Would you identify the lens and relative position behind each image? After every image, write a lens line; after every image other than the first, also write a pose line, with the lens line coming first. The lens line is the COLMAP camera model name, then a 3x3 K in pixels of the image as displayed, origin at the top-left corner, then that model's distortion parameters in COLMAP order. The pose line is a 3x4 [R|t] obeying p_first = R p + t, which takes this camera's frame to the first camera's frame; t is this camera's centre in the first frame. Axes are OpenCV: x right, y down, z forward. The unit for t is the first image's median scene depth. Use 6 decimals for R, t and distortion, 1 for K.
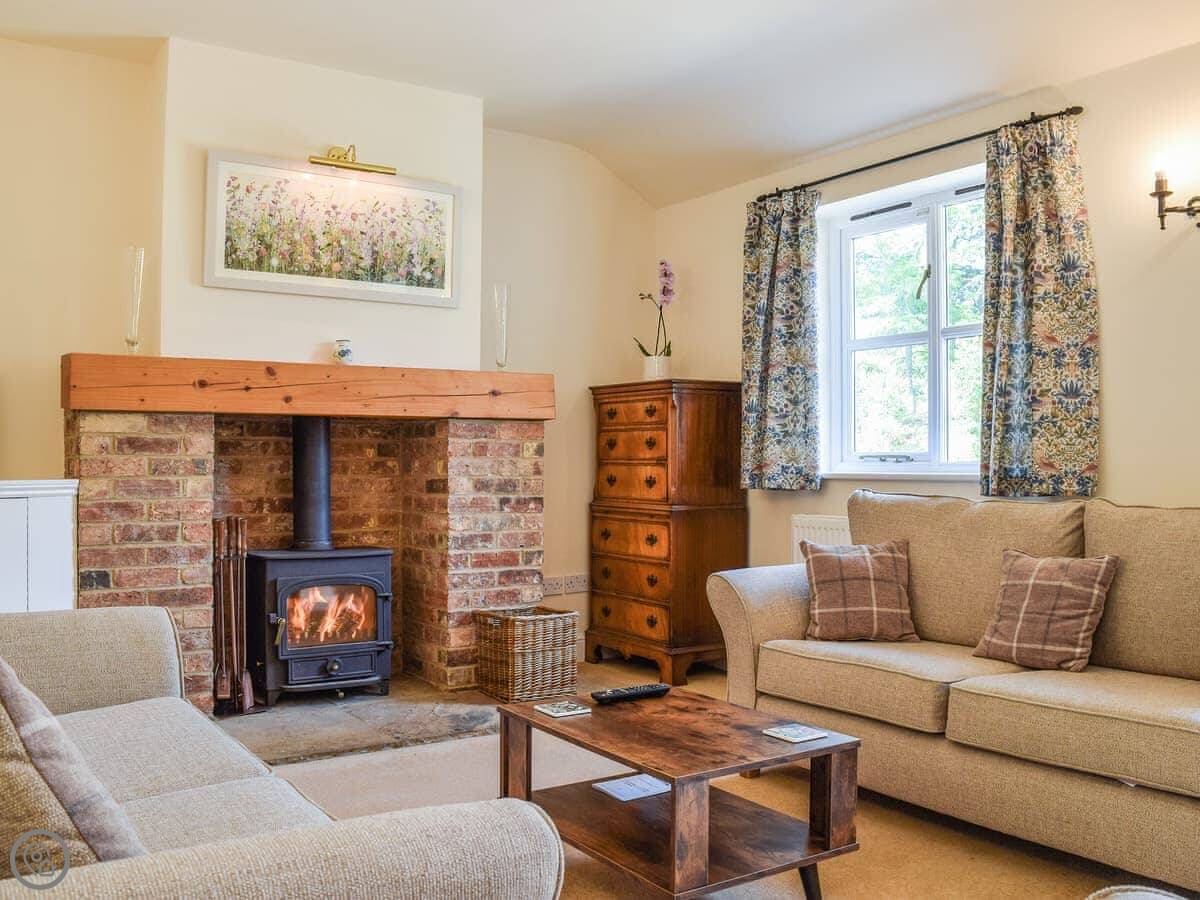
lens RADIAL K [[1078.1, 0, 600.5], [0, 1078.1, 411.2], [0, 0, 1]] dist [-0.081247, -0.001708]
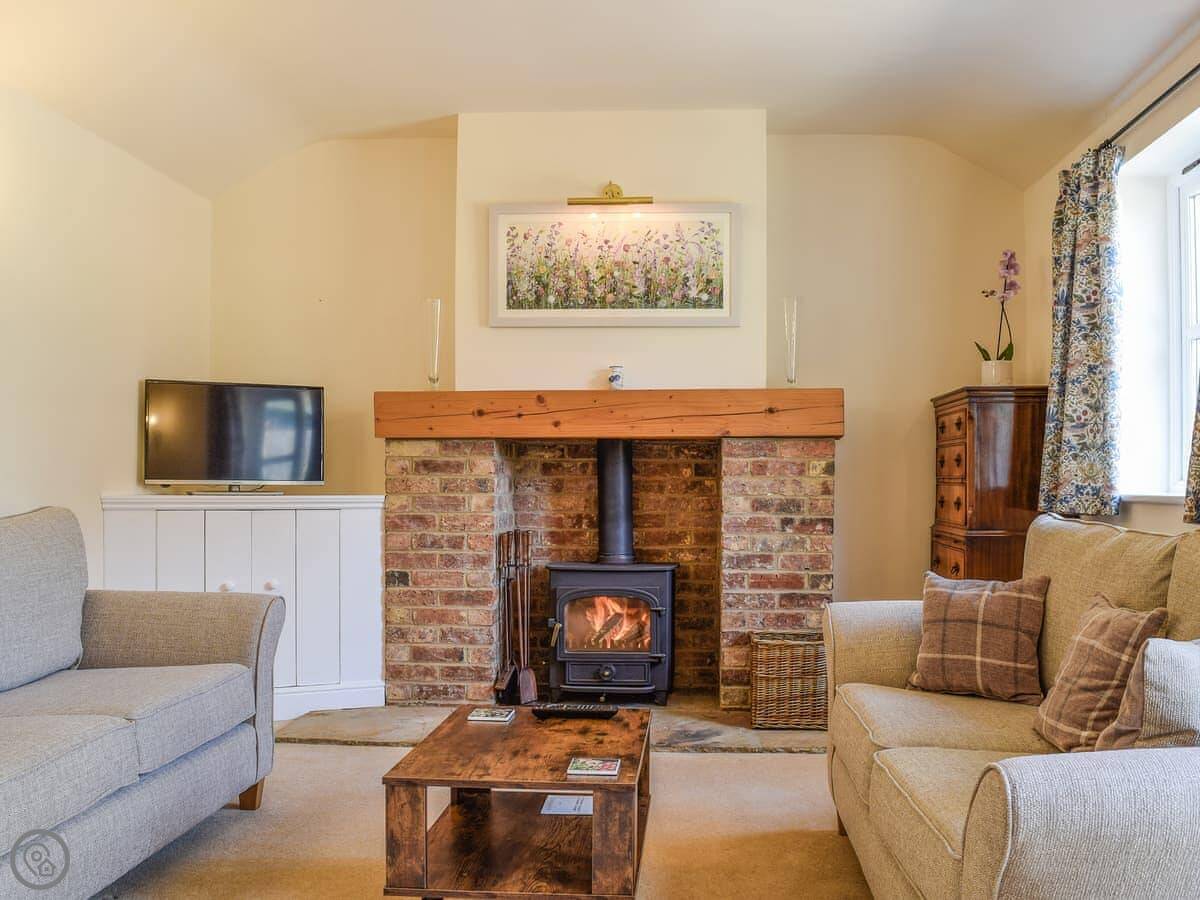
lens RADIAL K [[1124.2, 0, 709.4], [0, 1124.2, 449.1], [0, 0, 1]] dist [-0.082116, -0.001551]
pose [[0.809767, -0.016974, -0.586506, 0.478714], [0.025892, 0.999642, 0.006817, 0.010338], [0.586180, -0.020706, 0.809916, 0.152227]]
